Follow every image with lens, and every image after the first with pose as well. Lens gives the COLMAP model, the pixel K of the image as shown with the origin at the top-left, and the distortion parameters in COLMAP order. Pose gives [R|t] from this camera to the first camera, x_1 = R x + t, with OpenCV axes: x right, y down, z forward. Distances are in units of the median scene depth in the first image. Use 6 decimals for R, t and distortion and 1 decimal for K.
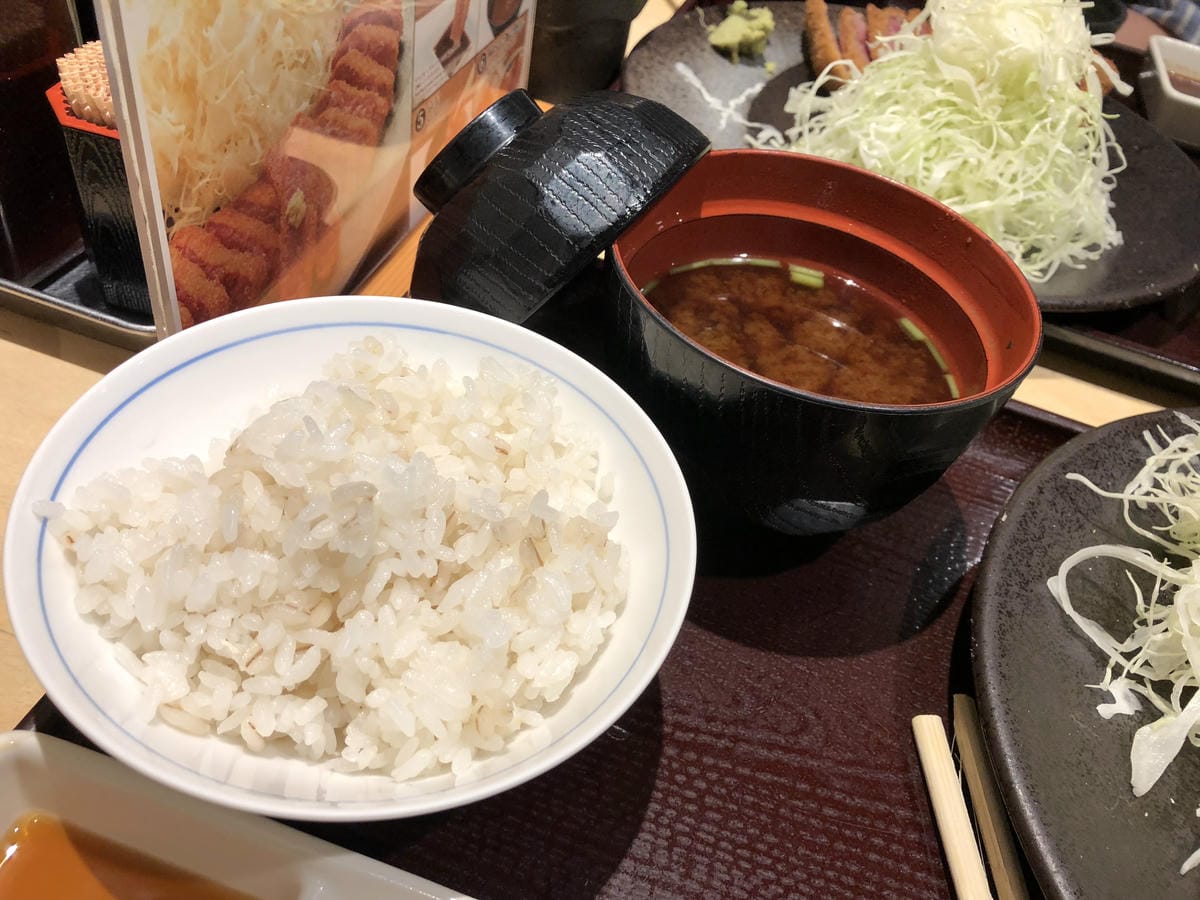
lens RADIAL K [[964.4, 0, 600.0], [0, 964.4, 450.0], [0, 0, 1]] dist [-0.005937, 0.006156]
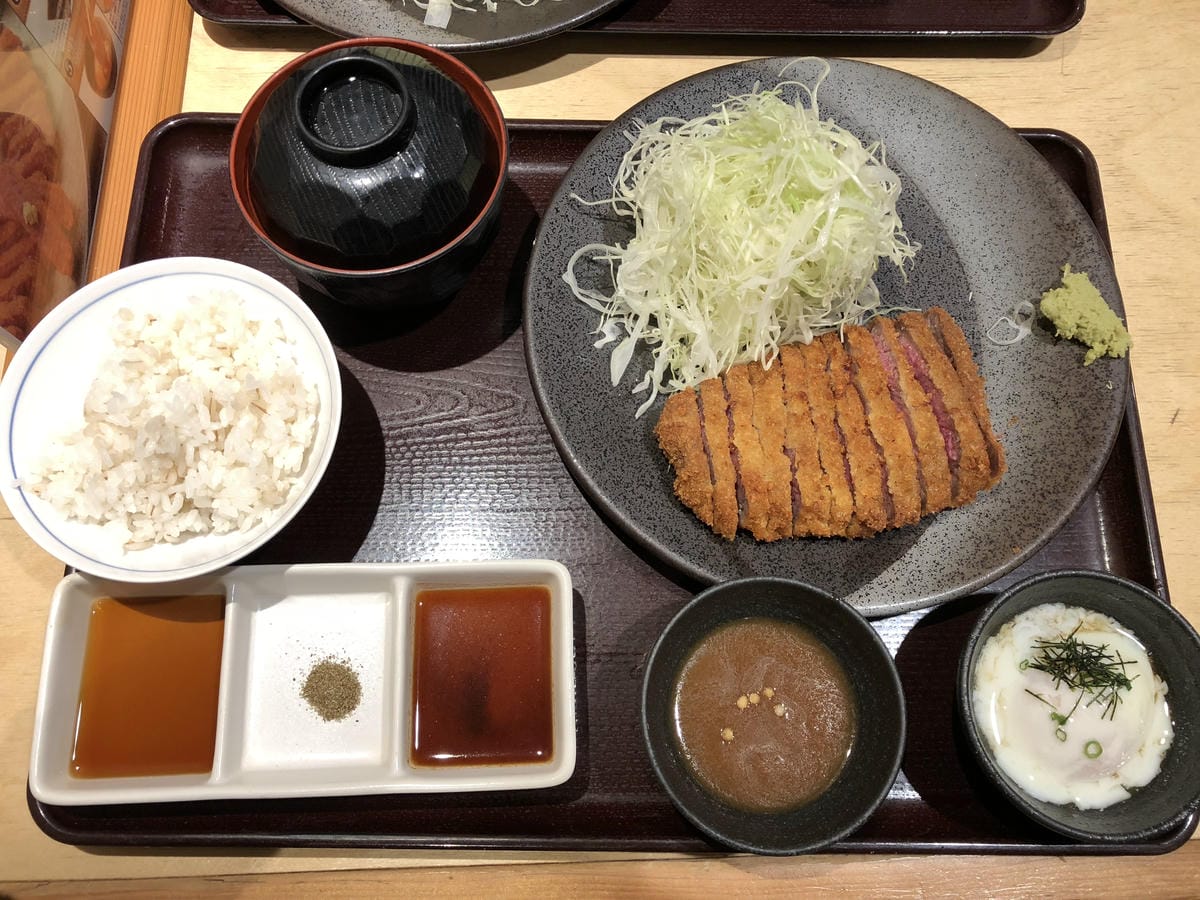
lens RADIAL K [[964.4, 0, 600.0], [0, 964.4, 450.0], [0, 0, 1]] dist [-0.005937, 0.006156]
pose [[0.937453, -0.347126, -0.026182, 0.602347], [0.313945, 0.810554, 0.494409, -0.571312], [-0.150401, -0.471705, 0.868835, -0.837601]]
